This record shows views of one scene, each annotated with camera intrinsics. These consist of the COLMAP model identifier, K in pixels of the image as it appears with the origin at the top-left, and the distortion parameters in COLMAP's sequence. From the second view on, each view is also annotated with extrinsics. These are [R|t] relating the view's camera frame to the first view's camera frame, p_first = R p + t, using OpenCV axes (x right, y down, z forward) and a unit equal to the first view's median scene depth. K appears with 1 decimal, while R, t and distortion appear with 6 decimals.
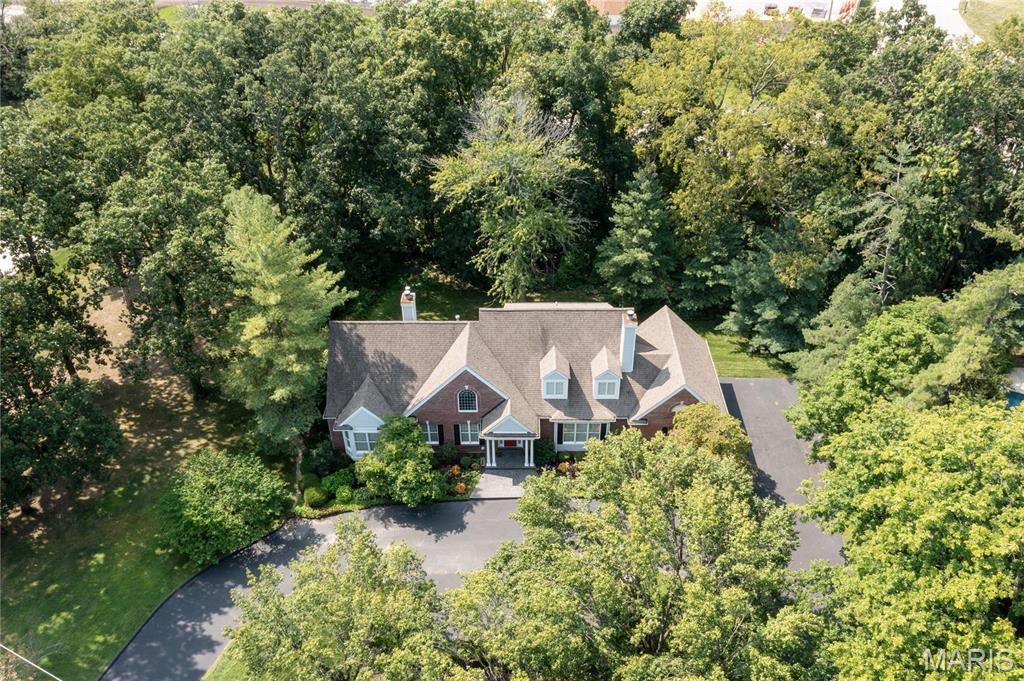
lens RADIAL K [[824.7, 0, 512.0], [0, 824.7, 340.5], [0, 0, 1]] dist [-0.006480, -0.002842]
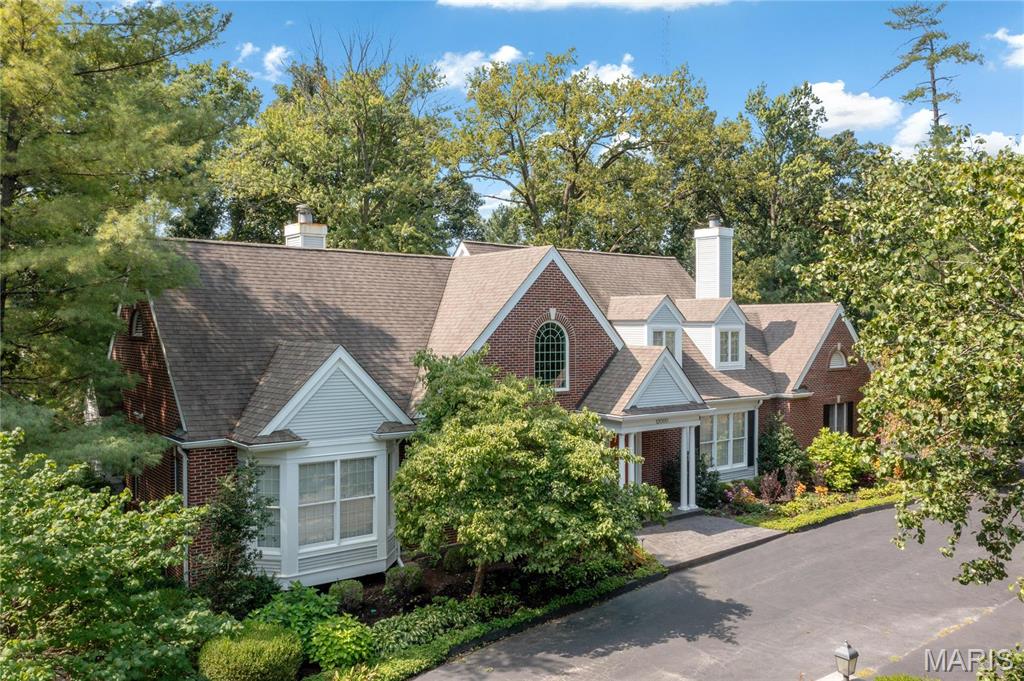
lens RADIAL K [[824.7, 0, 512.0], [0, 824.7, 340.5], [0, 0, 1]] dist [-0.006480, -0.002842]
pose [[0.774741, 0.010561, 0.632190, -0.335867], [0.369580, 0.803702, -0.466342, 0.255877], [-0.513017, 0.594939, 0.618758, 0.756686]]
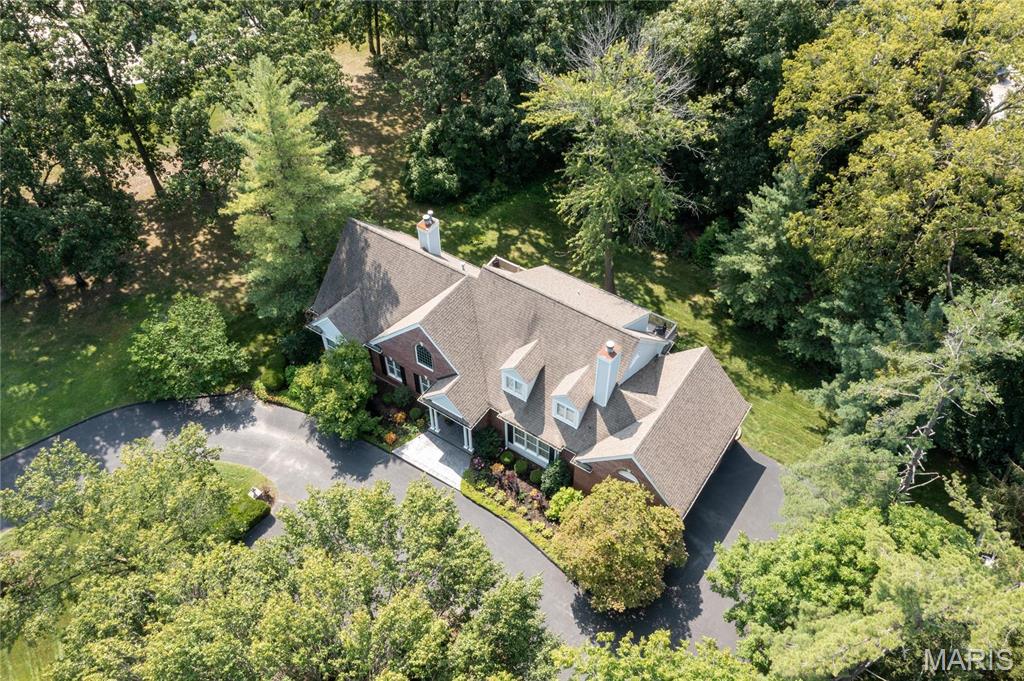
lens RADIAL K [[824.7, 0, 512.0], [0, 824.7, 340.5], [0, 0, 1]] dist [-0.006480, -0.002842]
pose [[0.832877, 0.410824, -0.370862, 0.357893], [-0.330272, 0.906623, 0.262595, -0.214259], [0.444113, -0.096224, 0.890789, 0.243035]]
